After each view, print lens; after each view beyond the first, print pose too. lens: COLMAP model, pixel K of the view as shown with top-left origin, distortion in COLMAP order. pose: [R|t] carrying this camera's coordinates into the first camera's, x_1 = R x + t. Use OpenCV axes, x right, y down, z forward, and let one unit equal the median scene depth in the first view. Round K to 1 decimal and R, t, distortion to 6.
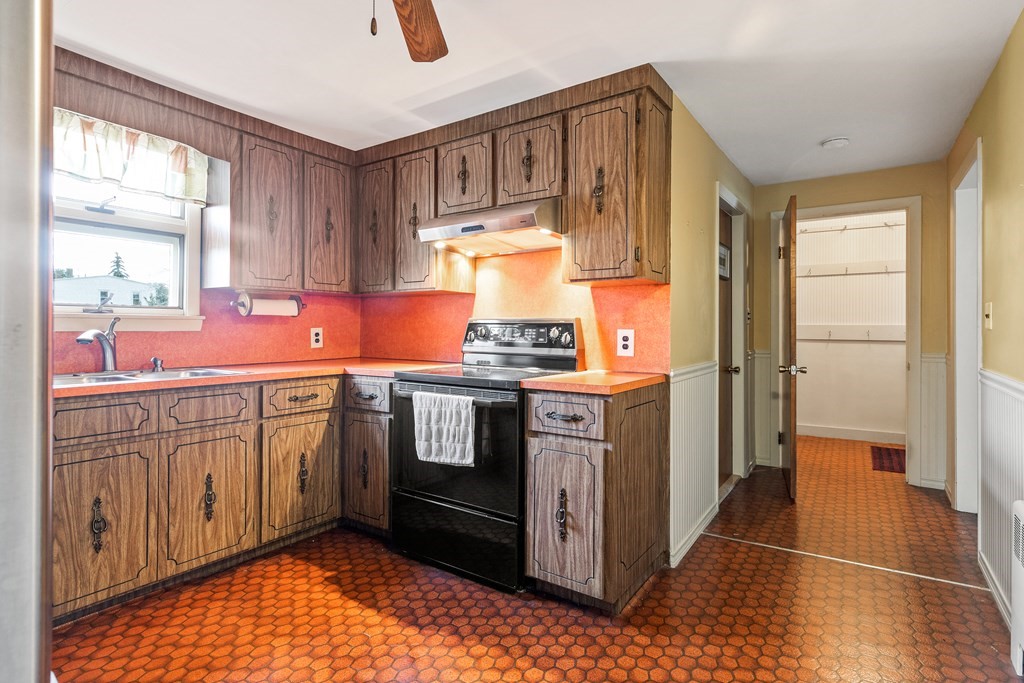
lens RADIAL K [[503.5, 0, 516.5], [0, 503.5, 337.5], [0, 0, 1]] dist [0.003638, -0.002867]
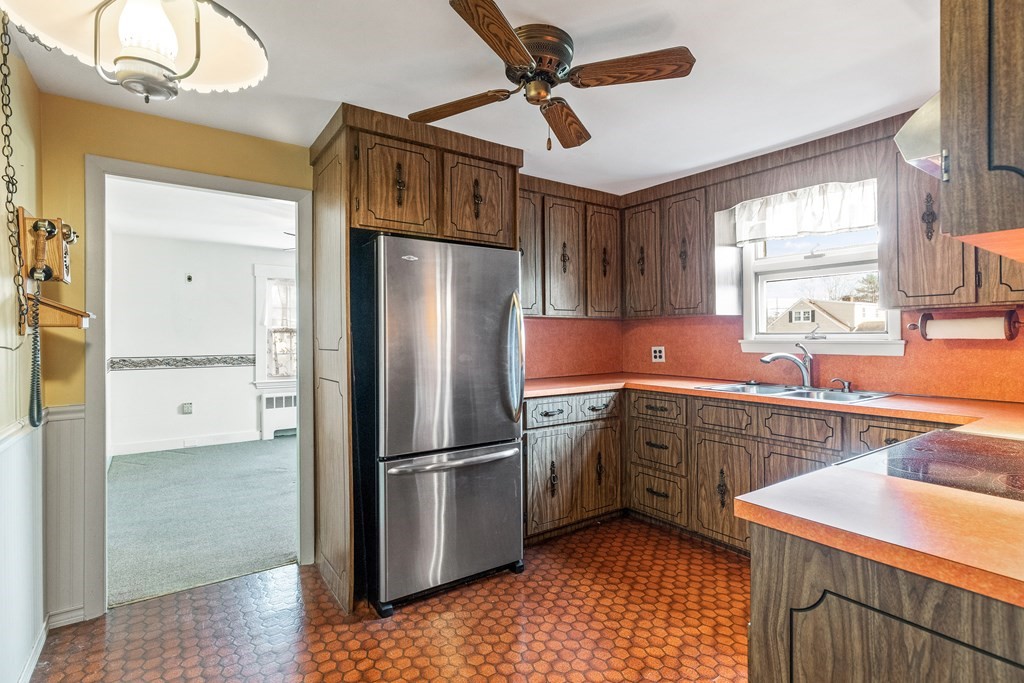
lens RADIAL K [[503.5, 0, 540.3], [0, 503.5, 345.4], [0, 0, 1]] dist [0.003638, -0.002867]
pose [[-0.328838, 0.013822, -0.944285, 0.567080], [-0.015475, 0.999680, 0.020022, -0.048385], [0.944260, 0.021197, -0.328518, 0.779700]]
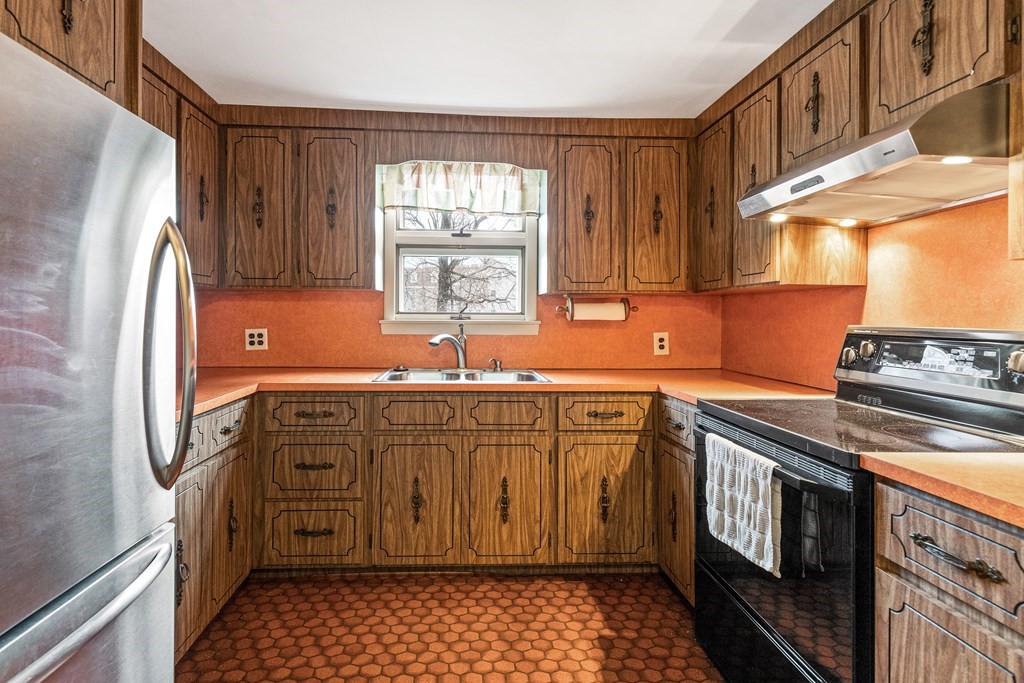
lens RADIAL K [[503.5, 0, 479.0], [0, 503.5, 318.5], [0, 0, 1]] dist [0.003638, -0.002867]
pose [[0.594047, 0.001709, -0.804428, 0.174068], [-0.019469, 0.999735, -0.012253, -0.037559], [0.804195, 0.022940, 0.593923, 0.320329]]
